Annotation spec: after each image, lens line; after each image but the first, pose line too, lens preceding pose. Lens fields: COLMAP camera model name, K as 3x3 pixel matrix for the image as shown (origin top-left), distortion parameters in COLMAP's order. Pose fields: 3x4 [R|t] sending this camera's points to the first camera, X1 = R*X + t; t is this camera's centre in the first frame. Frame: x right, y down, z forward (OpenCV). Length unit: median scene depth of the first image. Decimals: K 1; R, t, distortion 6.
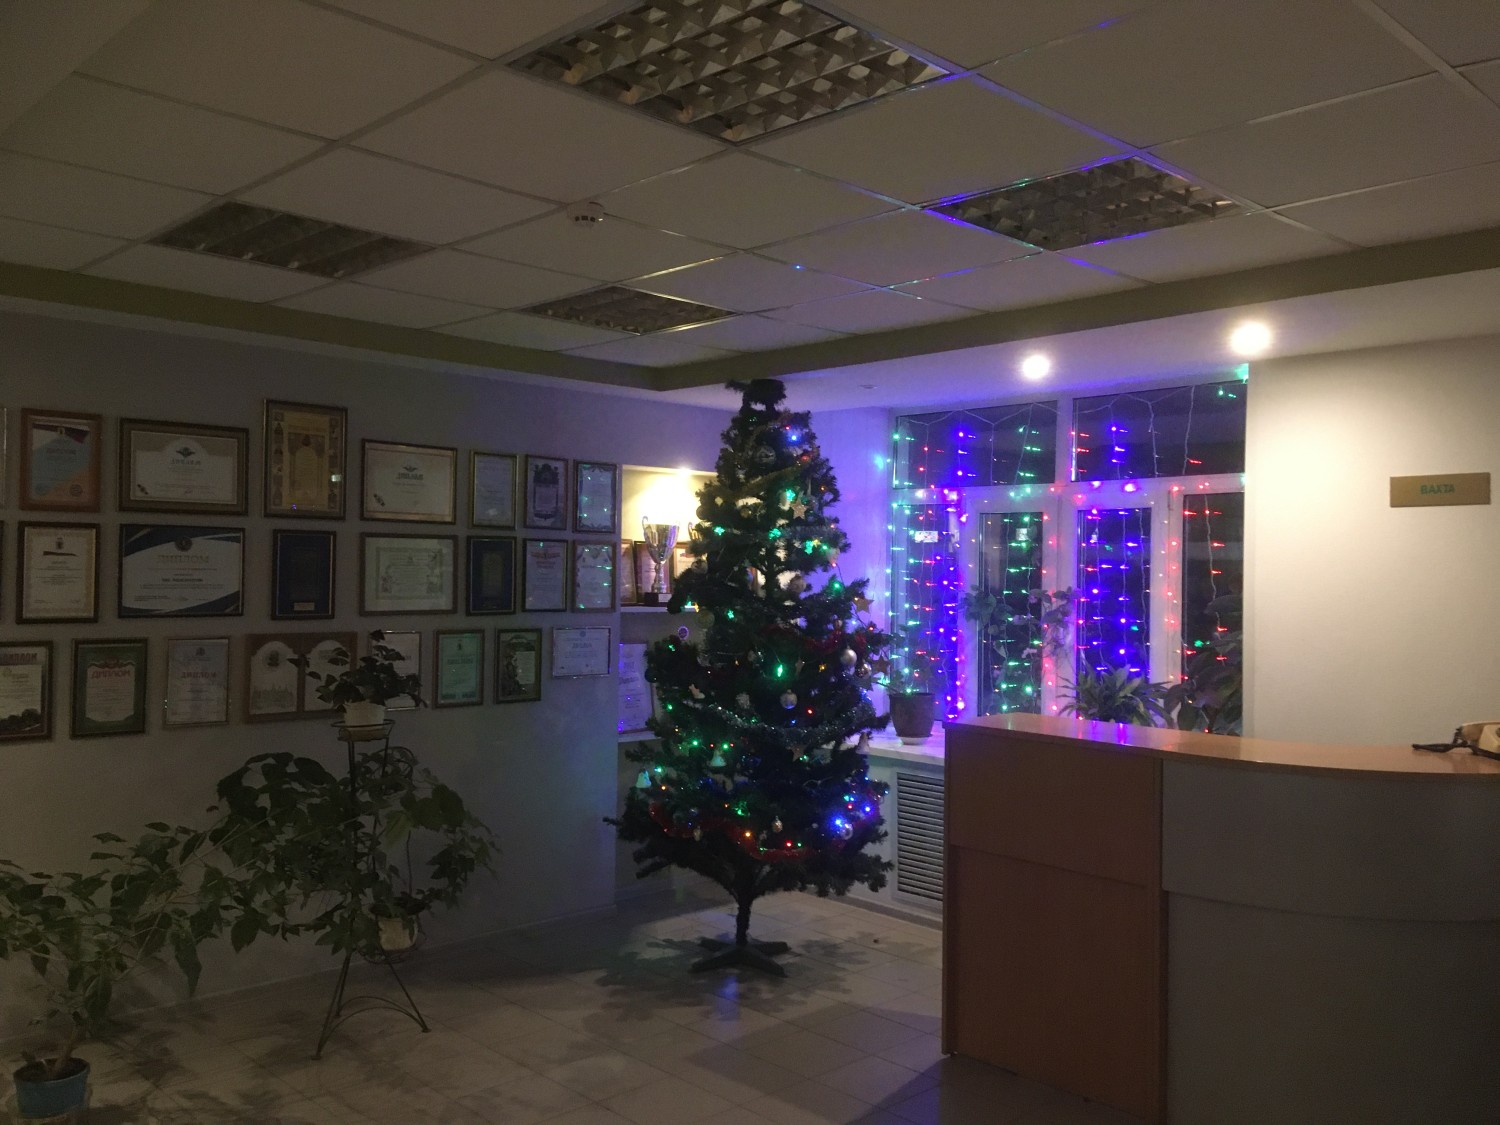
lens RADIAL K [[1261.3, 0, 750.0], [0, 1261.3, 562.5], [0, 0, 1]] dist [0.146089, -0.219356]
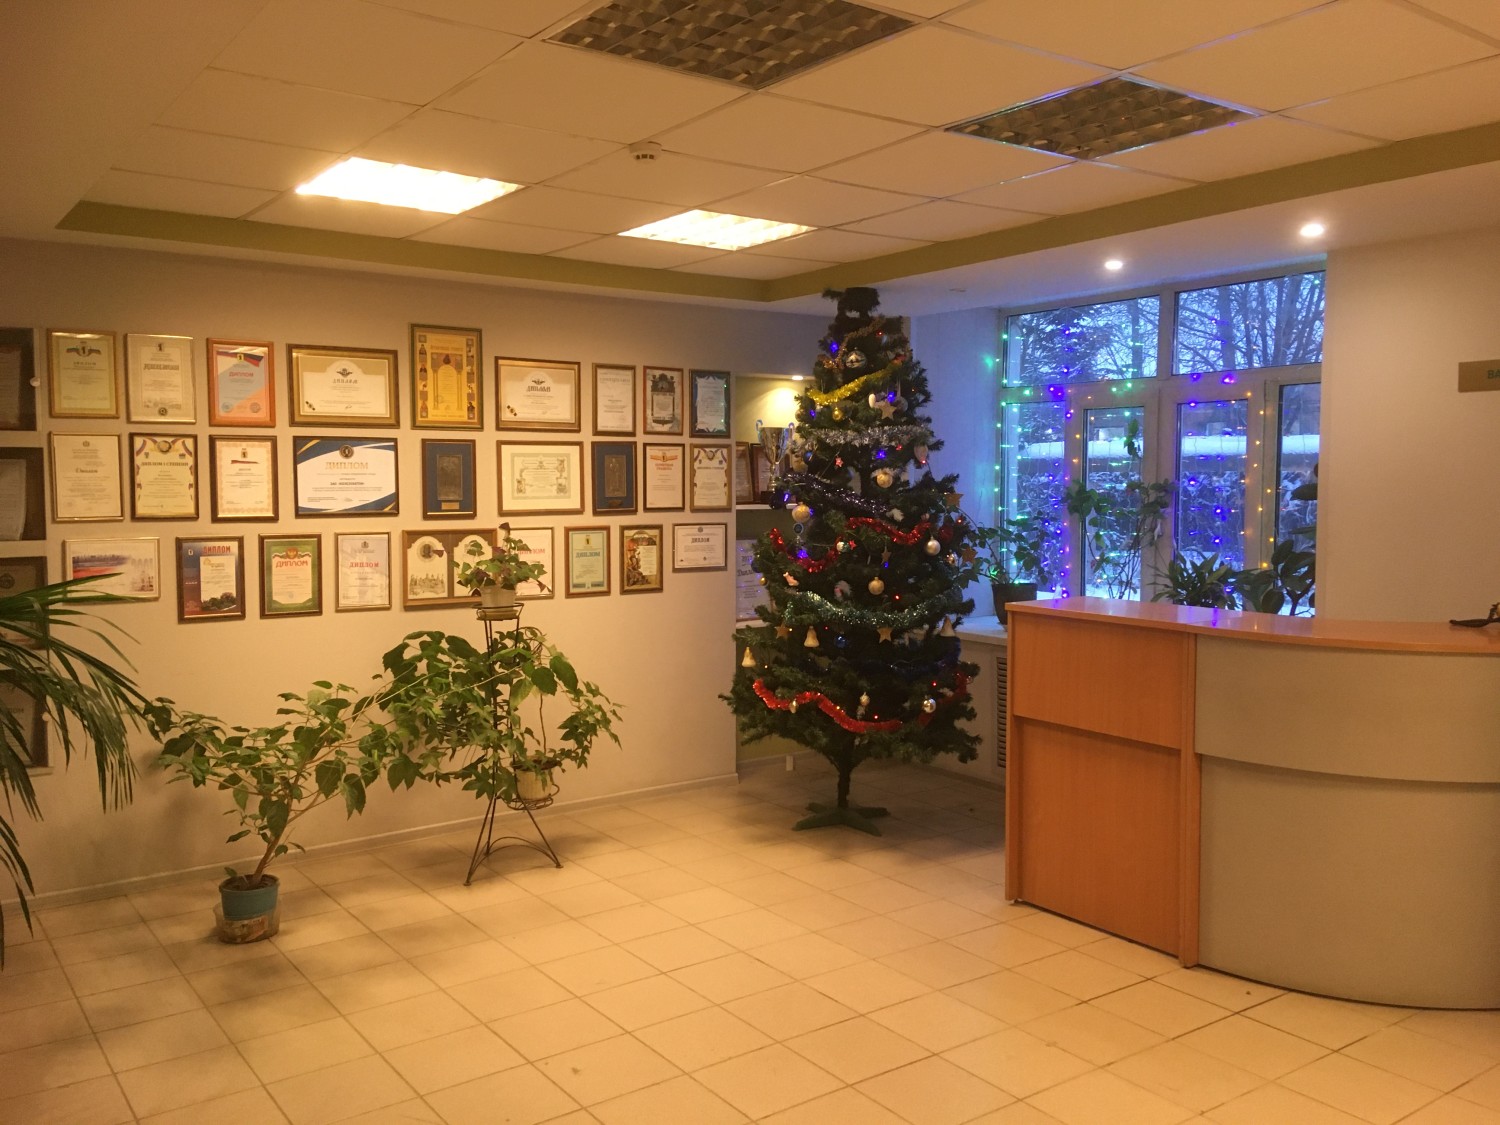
lens RADIAL K [[1261.3, 0, 750.0], [0, 1261.3, 562.5], [0, 0, 1]] dist [0.146089, -0.219356]
pose [[0.989773, -0.006606, -0.142499, 0.079801], [0.017300, 0.997113, 0.073938, 0.005352], [0.141599, -0.075648, 0.987030, -0.089543]]
